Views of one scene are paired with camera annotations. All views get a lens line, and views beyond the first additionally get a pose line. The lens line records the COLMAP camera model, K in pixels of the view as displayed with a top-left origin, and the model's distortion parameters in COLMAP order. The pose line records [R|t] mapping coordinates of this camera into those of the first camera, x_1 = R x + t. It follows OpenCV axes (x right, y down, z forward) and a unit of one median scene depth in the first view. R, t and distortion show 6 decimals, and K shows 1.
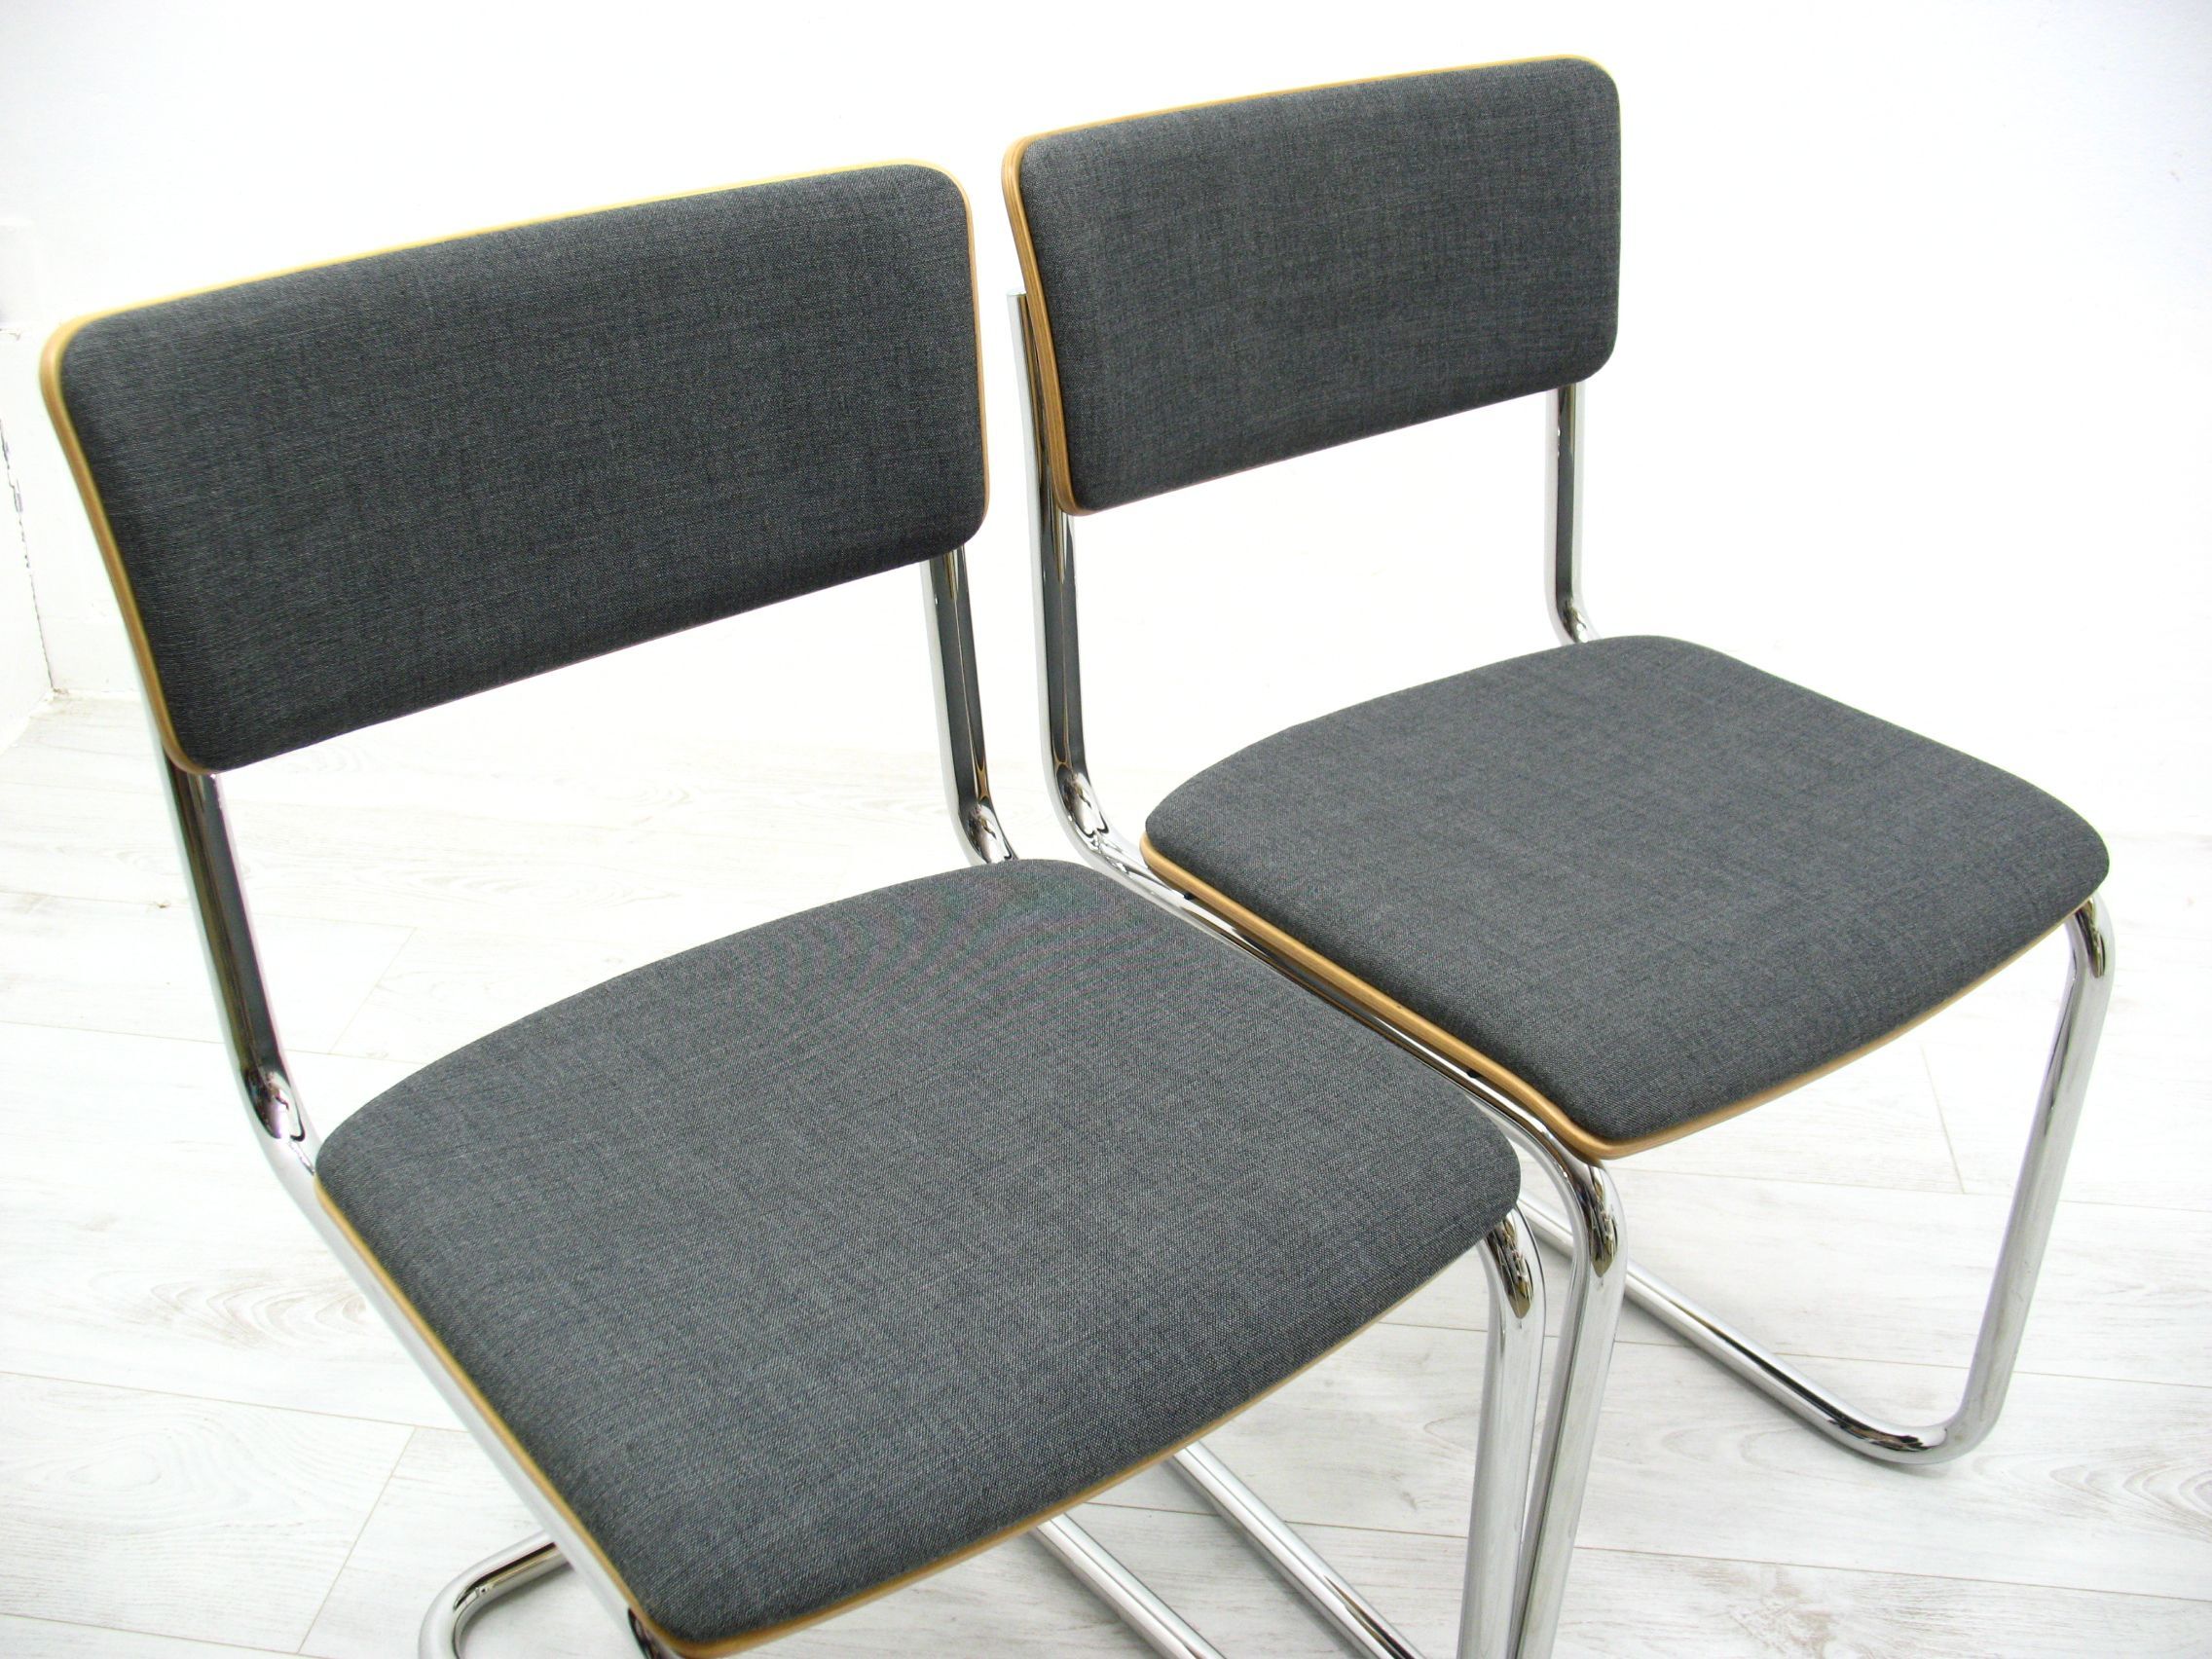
lens RADIAL K [[2282.4, 0, 1074.9], [0, 2282.4, 823.4], [0, 0, 1]] dist [-0.193236, 0.229157]
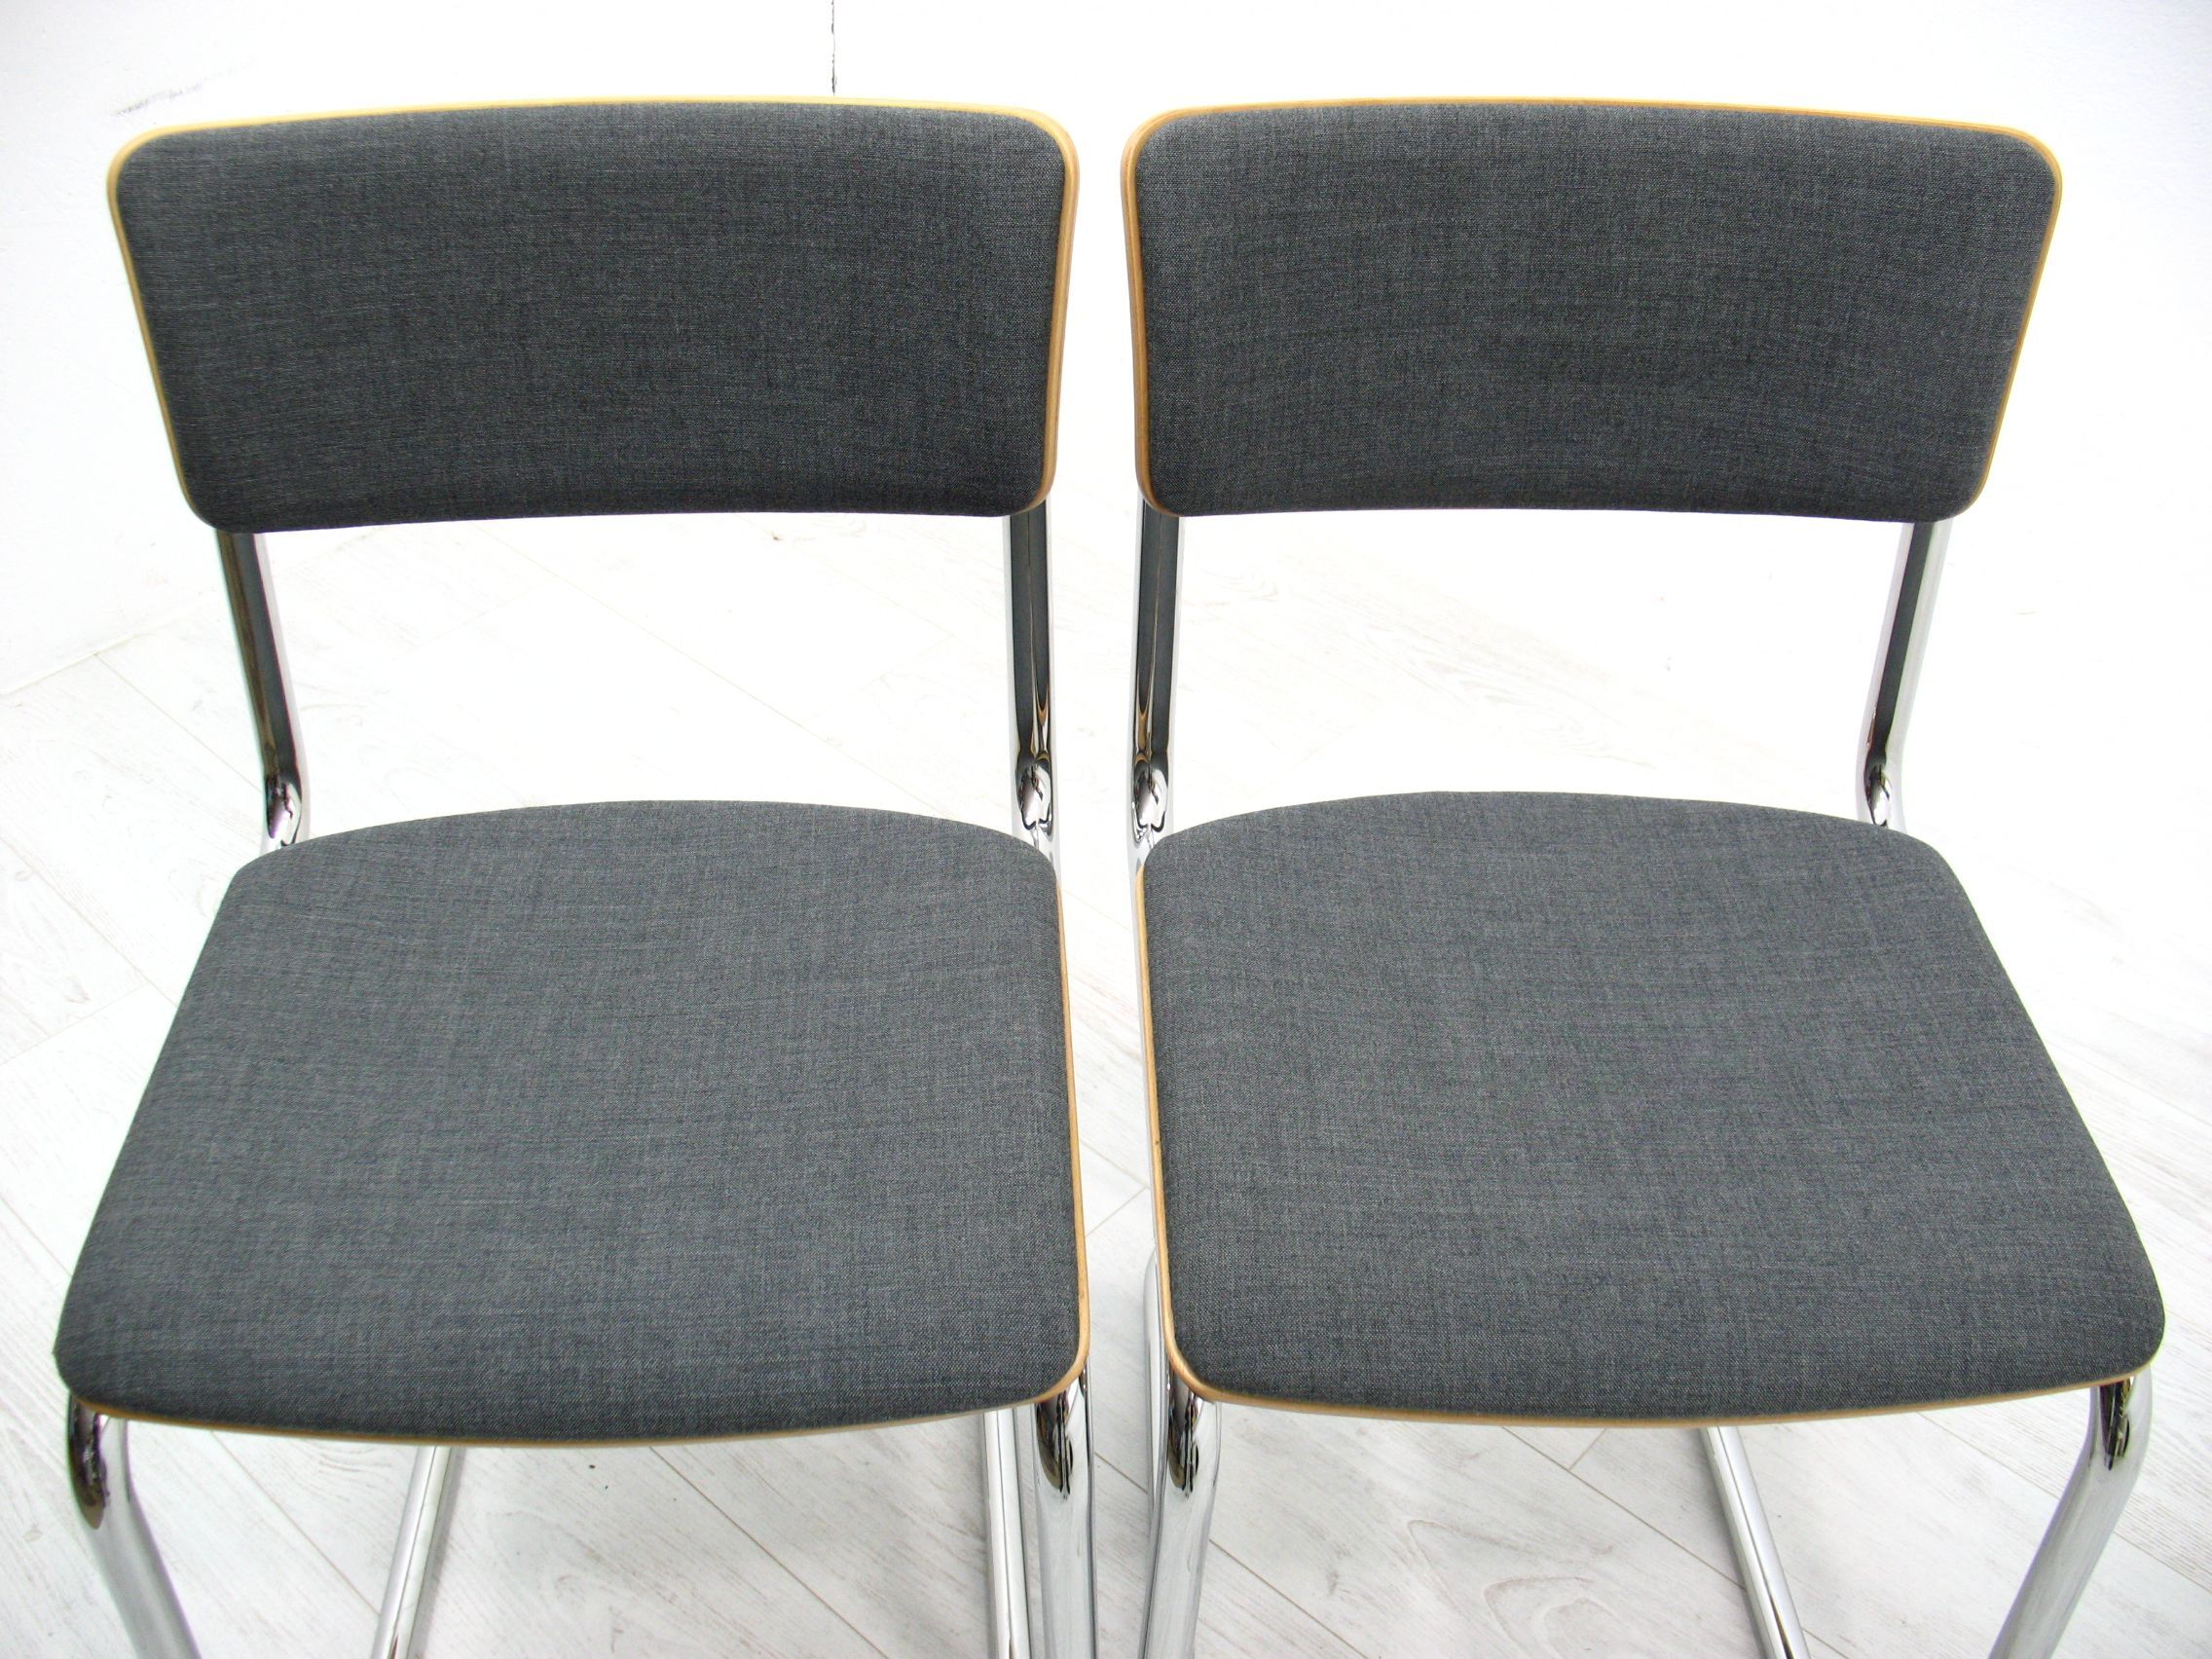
lens RADIAL K [[2282.4, 0, 1074.9], [0, 2282.4, 823.4], [0, 0, 1]] dist [-0.193236, 0.229157]
pose [[0.819585, 0.367910, -0.439230, 0.478616], [-0.295555, 0.928209, 0.226000, -0.243010], [0.490844, -0.055410, 0.869484, 0.176977]]
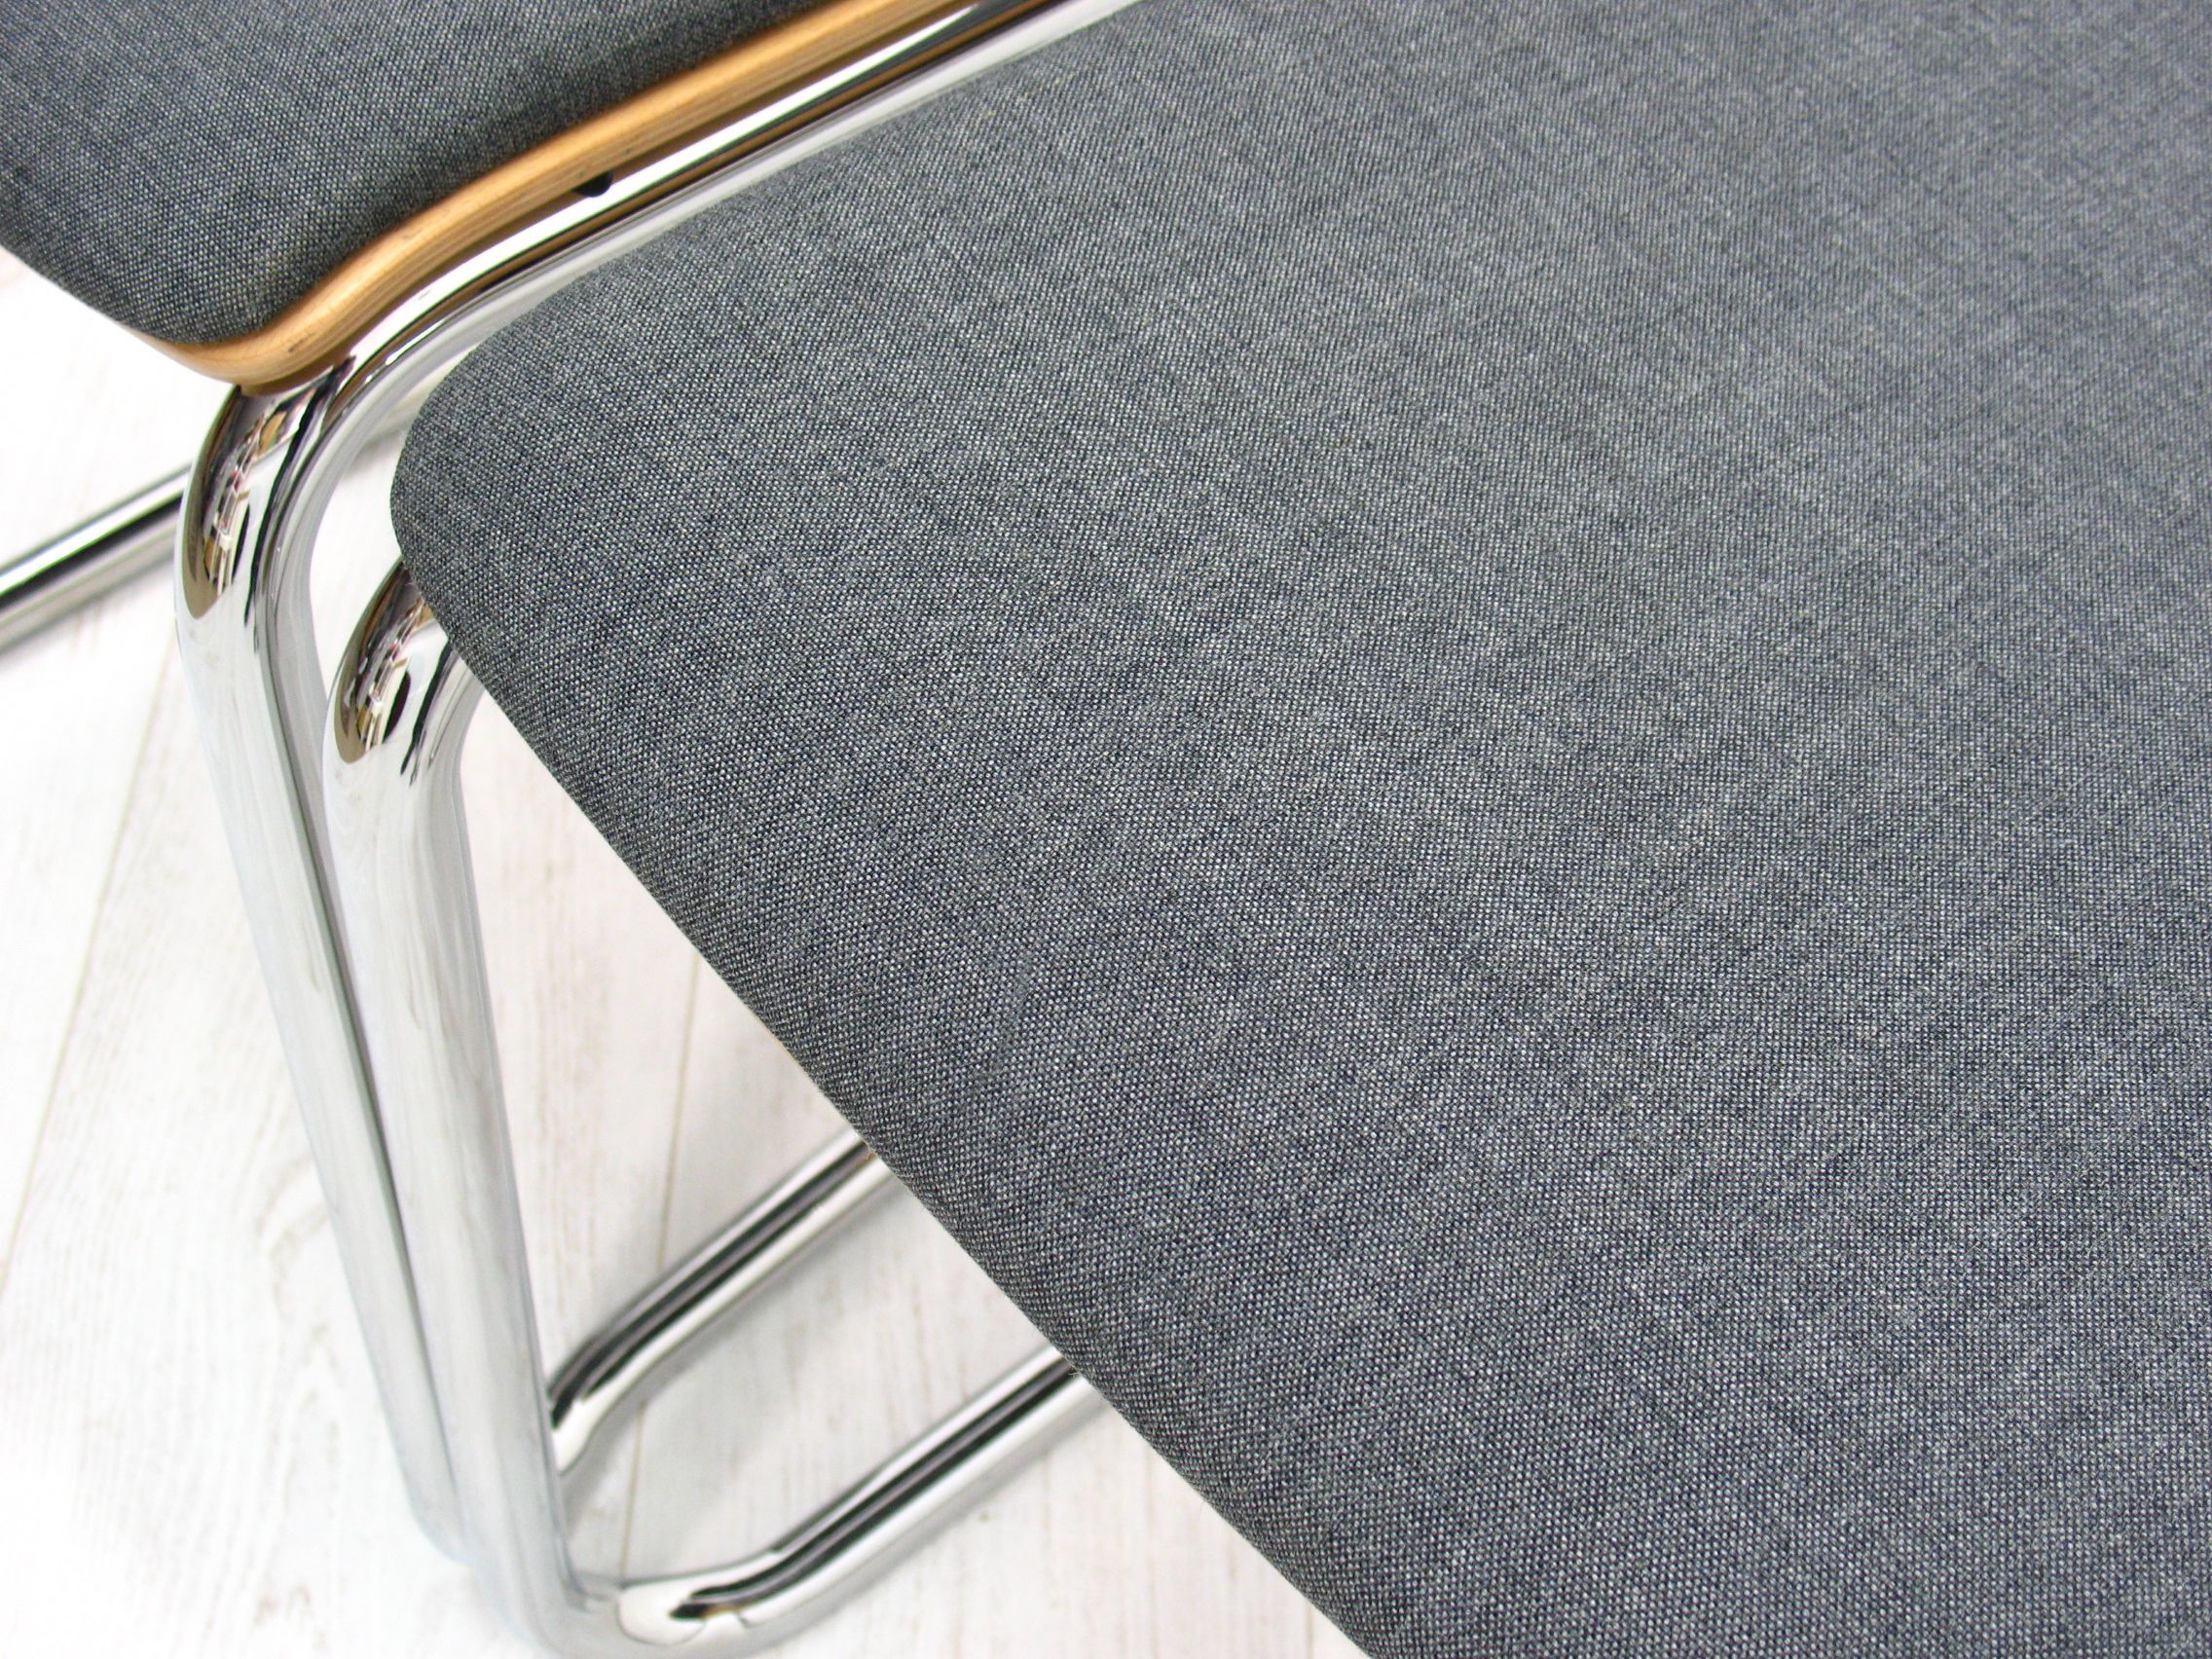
lens RADIAL K [[3310.5, 0, 1106.0], [0, 3310.5, 829.5], [0, 0, 1]] dist [-0.048182, 0.004629]
pose [[0.111251, 0.783709, -0.611084, 0.578053], [-0.536237, 0.565043, 0.627037, -0.218087], [0.836704, 0.257927, 0.483115, 0.787804]]
